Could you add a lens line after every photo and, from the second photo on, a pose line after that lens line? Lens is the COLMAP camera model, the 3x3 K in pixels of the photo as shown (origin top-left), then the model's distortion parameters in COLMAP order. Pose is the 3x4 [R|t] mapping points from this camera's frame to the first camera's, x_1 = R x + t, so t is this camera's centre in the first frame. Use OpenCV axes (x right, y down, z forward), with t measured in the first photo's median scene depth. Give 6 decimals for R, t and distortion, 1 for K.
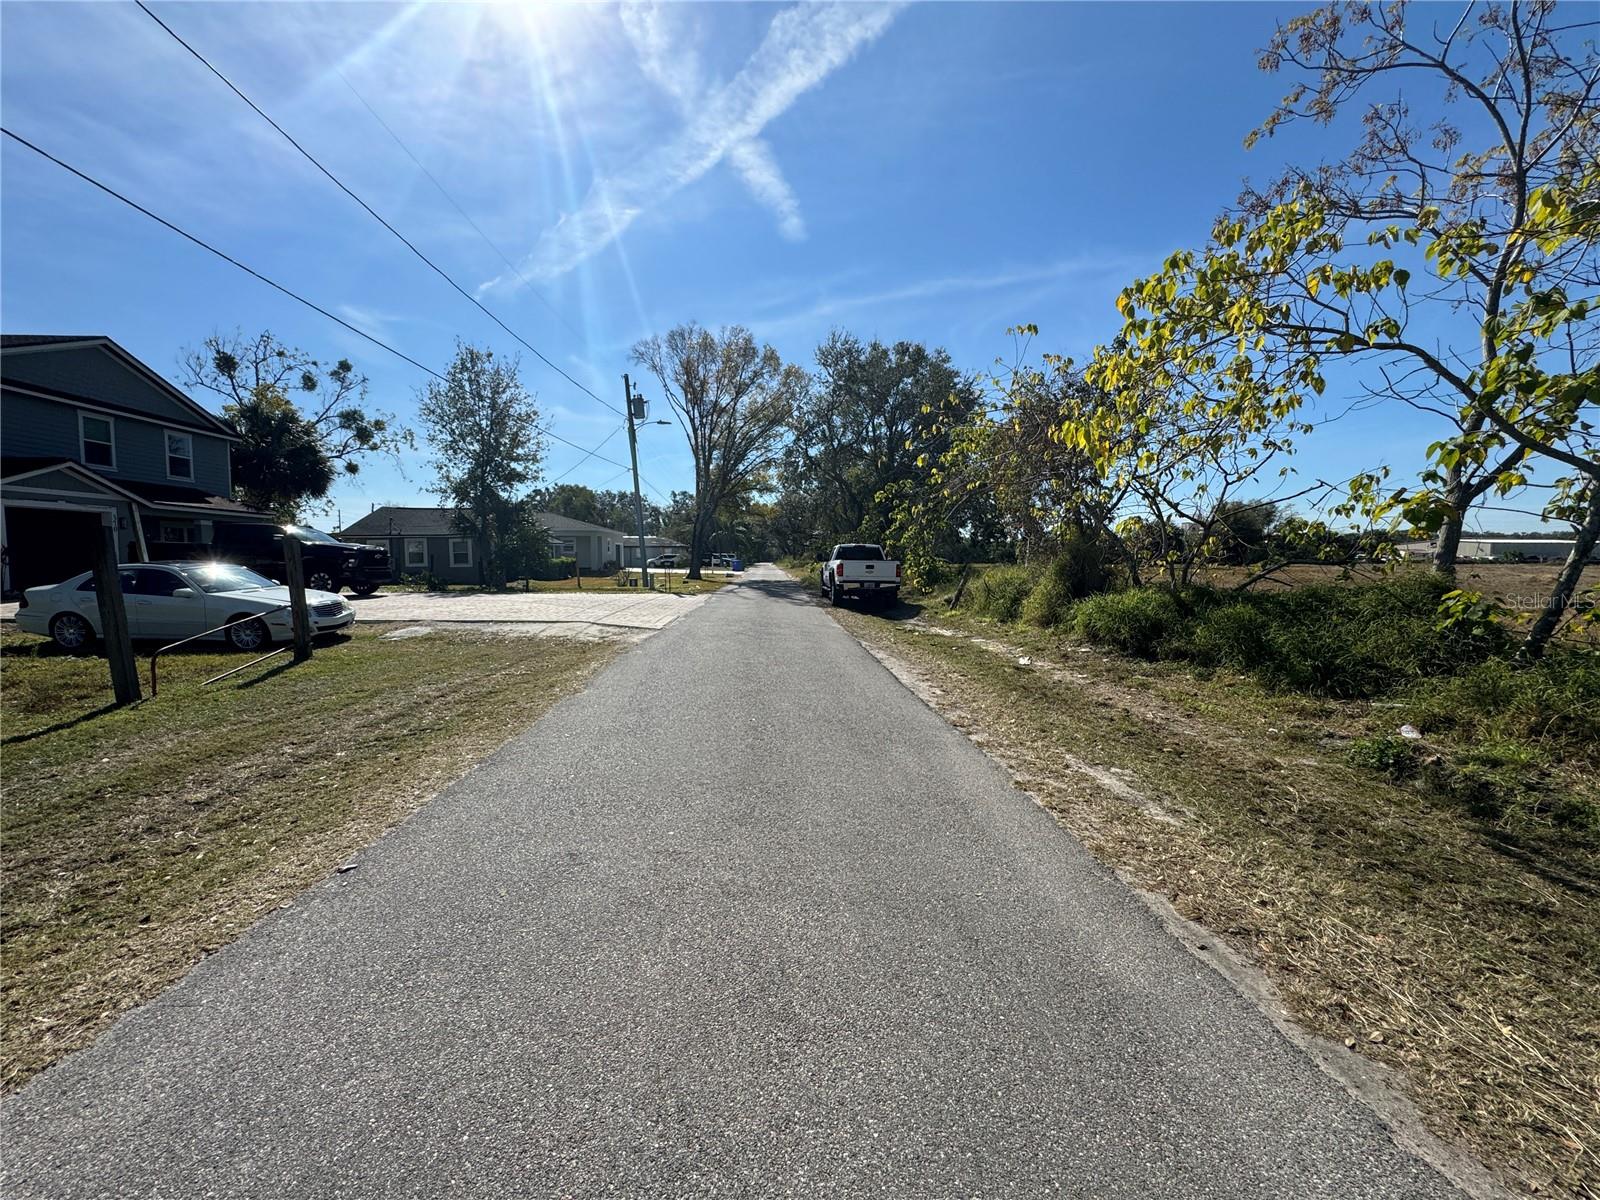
lens RADIAL K [[641.6, 0, 804.1], [0, 641.6, 596.0], [0, 0, 1]] dist [-0.001937, 0.000730]
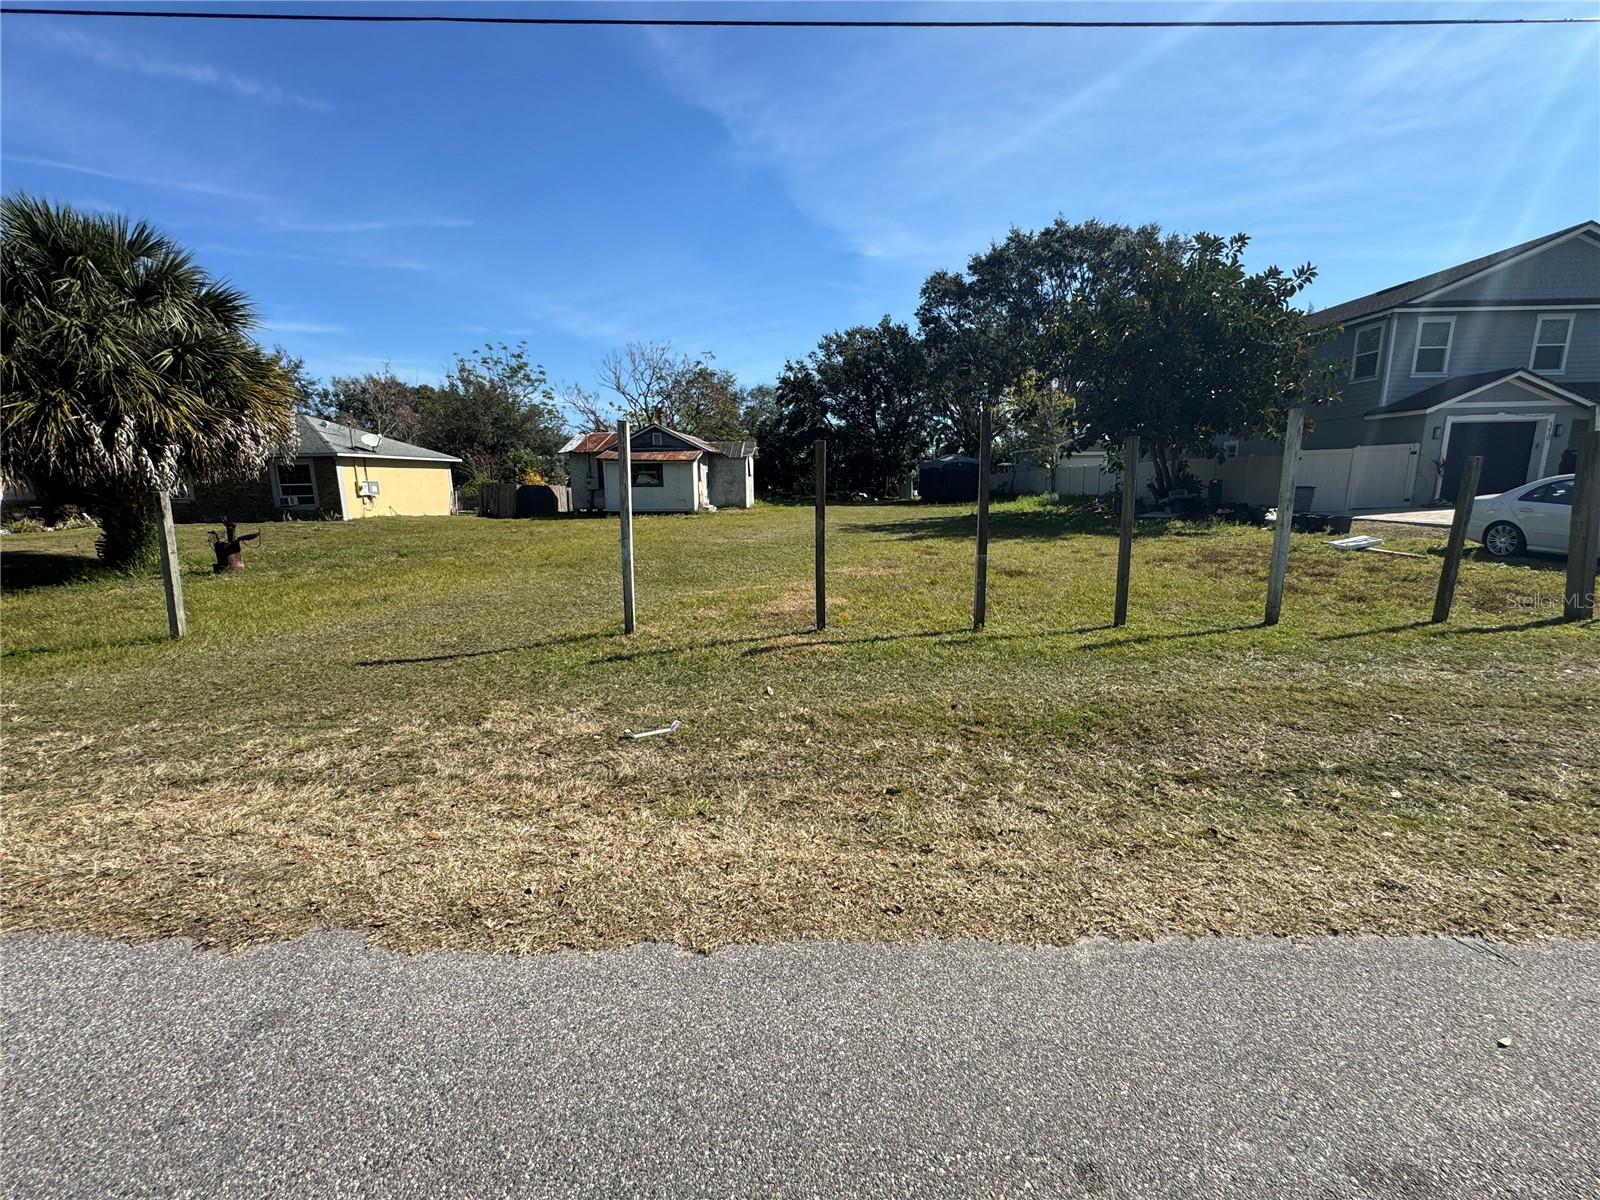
lens RADIAL K [[641.6, 0, 798.4], [0, 641.6, 602.4], [0, 0, 1]] dist [-0.001937, 0.000730]
pose [[-0.076018, 0.184607, -0.979868, -0.023081], [-0.041556, 0.981271, 0.188095, 0.007297], [0.996240, 0.055018, -0.066923, -0.073690]]
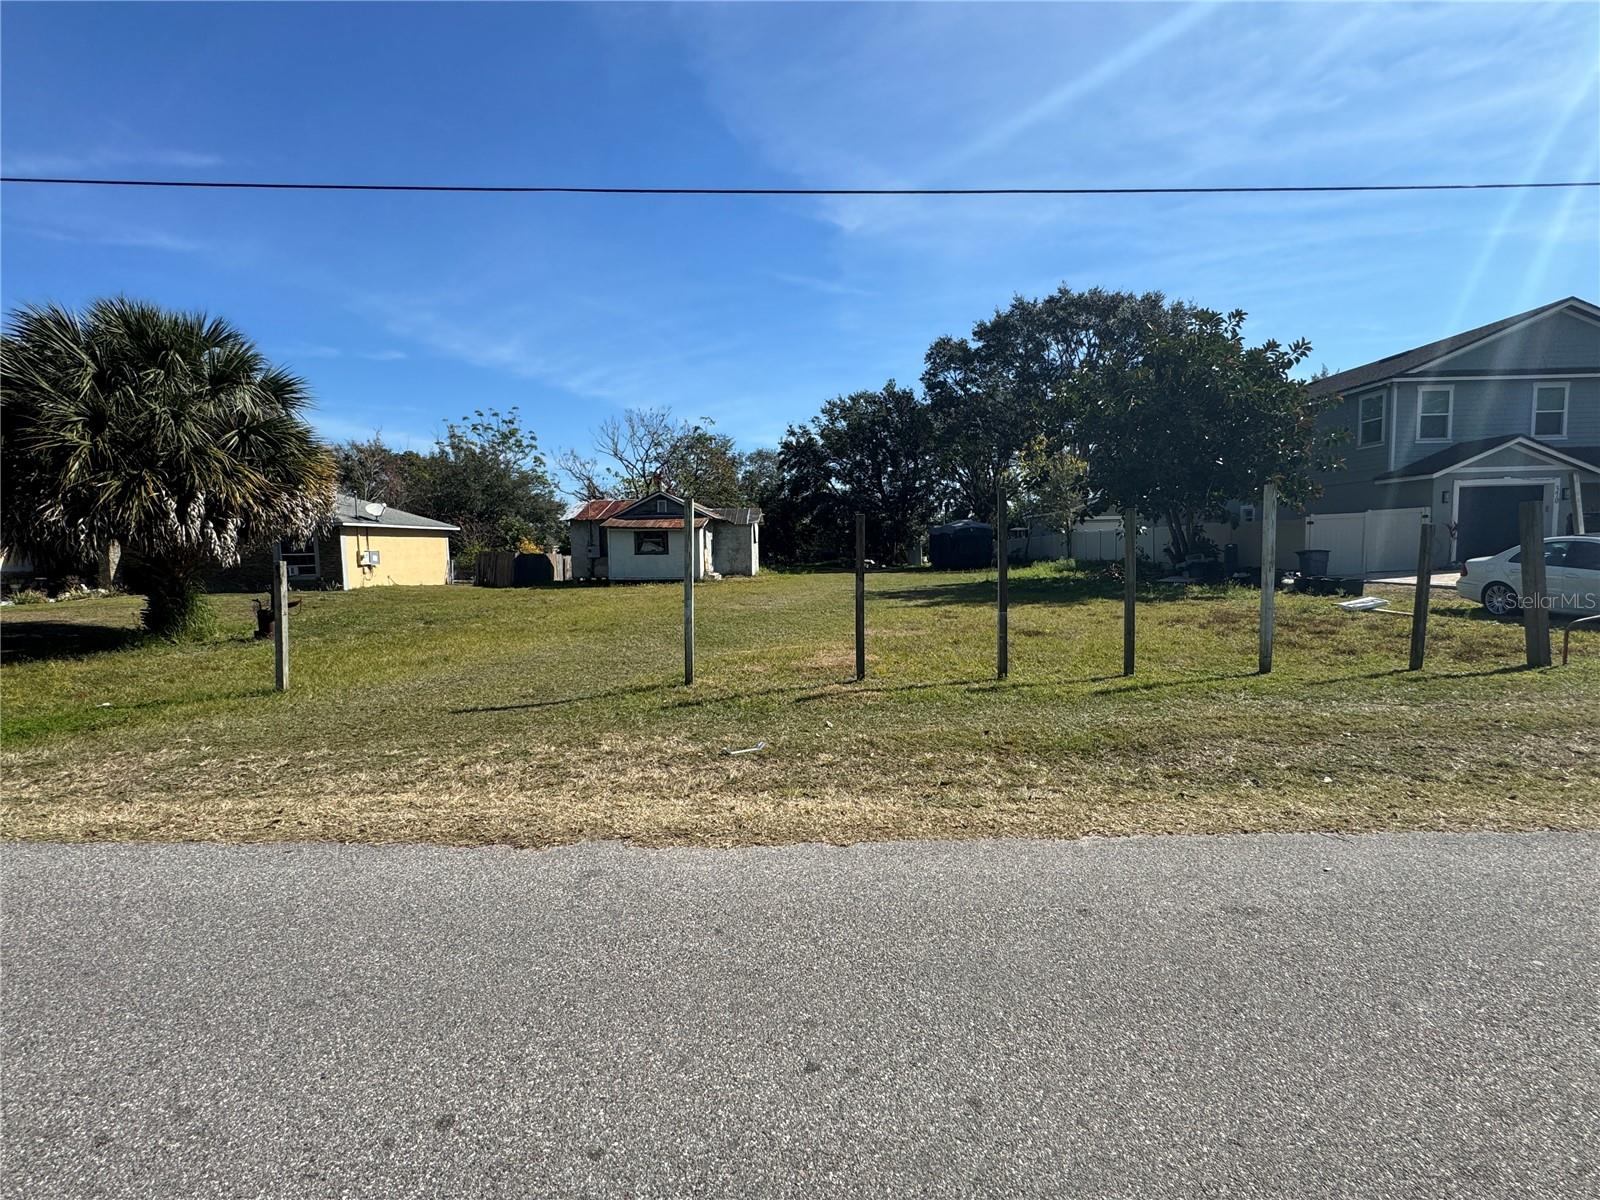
lens RADIAL K [[701.7, 0, 796.4], [0, 701.7, 603.5], [0, 0, 1]] dist [-0.001025, 0.000326]
pose [[-0.075163, 0.079117, -0.994028, 0.146400], [-0.035606, 0.995999, 0.081967, 0.007405], [0.996535, 0.041554, -0.072045, -0.116109]]
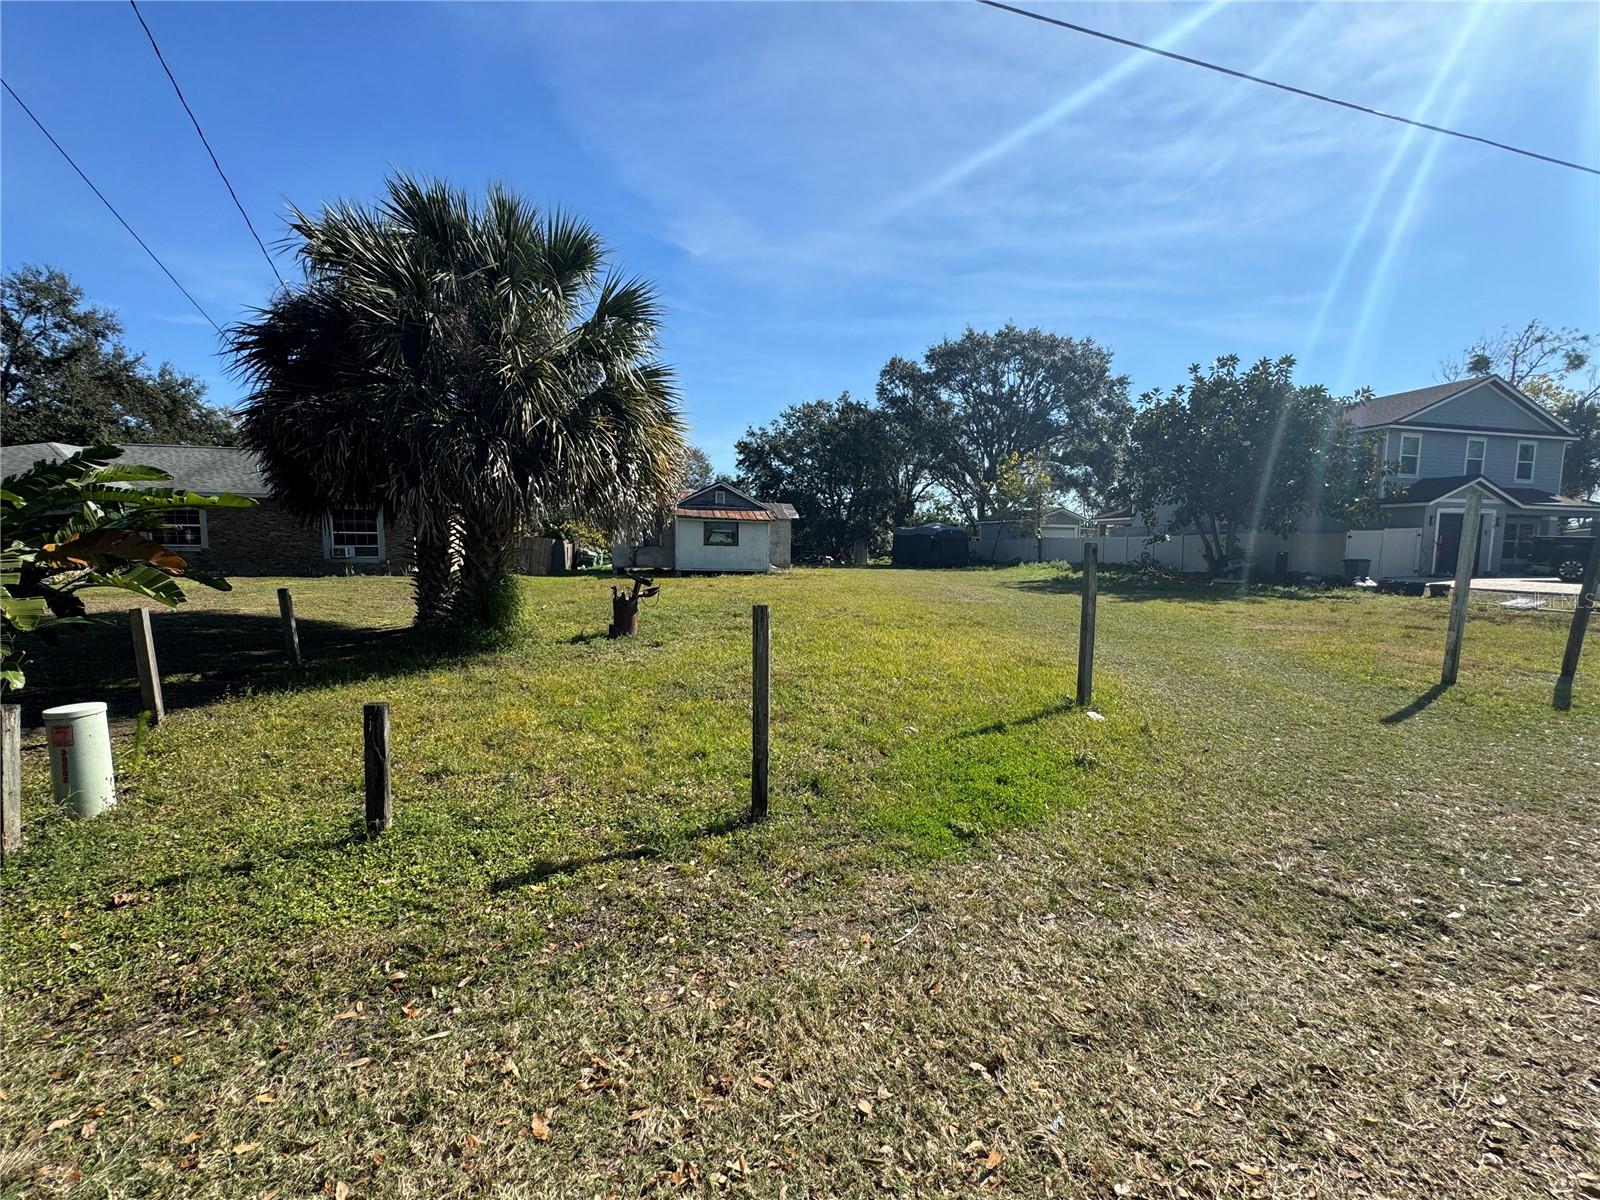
lens RADIAL K [[641.6, 0, 799.1], [0, 641.6, 598.2], [0, 0, 1]] dist [-0.001937, 0.000730]
pose [[0.165959, 0.082703, -0.982658, -0.091646], [-0.066508, 0.995147, 0.072522, 0.078024], [0.983887, 0.053319, 0.170654, -1.224983]]
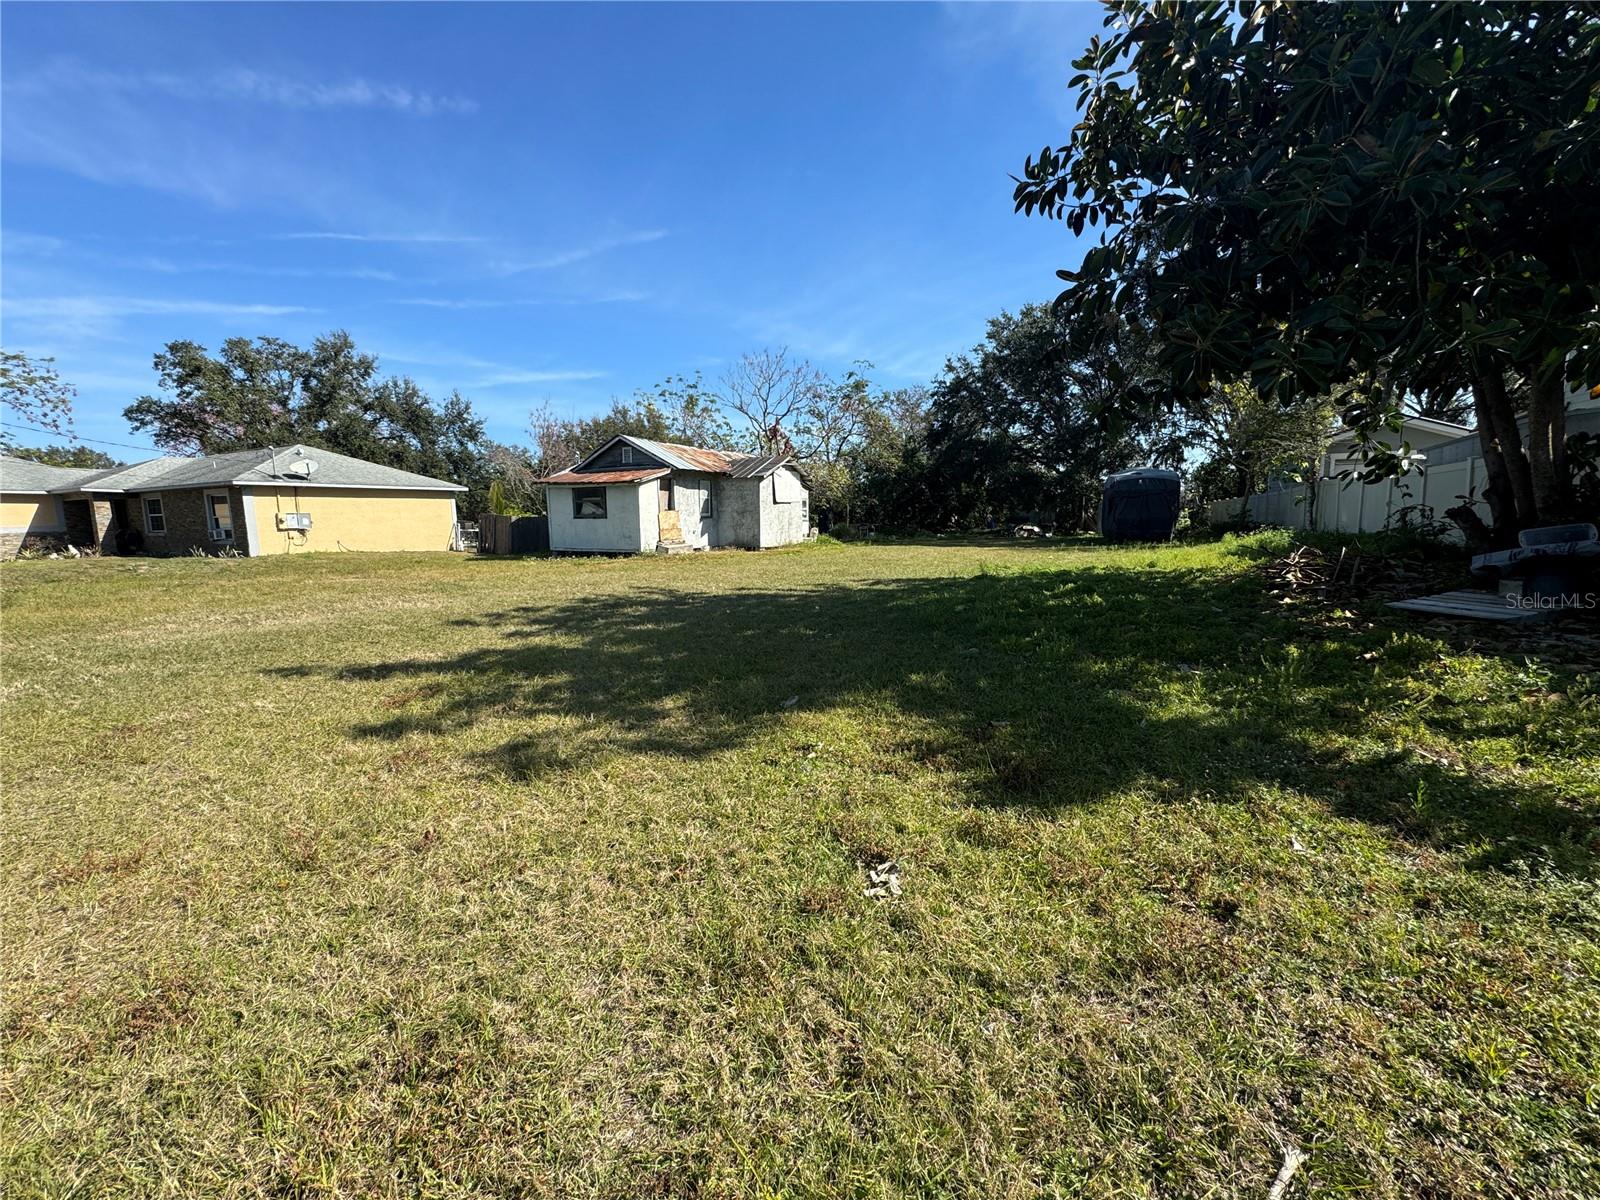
lens RADIAL K [[641.6, 0, 796.4], [0, 641.6, 602.5], [0, 0, 1]] dist [-0.001937, 0.000730]
pose [[-0.480624, 0.123120, -0.868241, -1.487241], [-0.031212, 0.987066, 0.157248, -0.015870], [0.876371, 0.102677, -0.470564, 0.751344]]
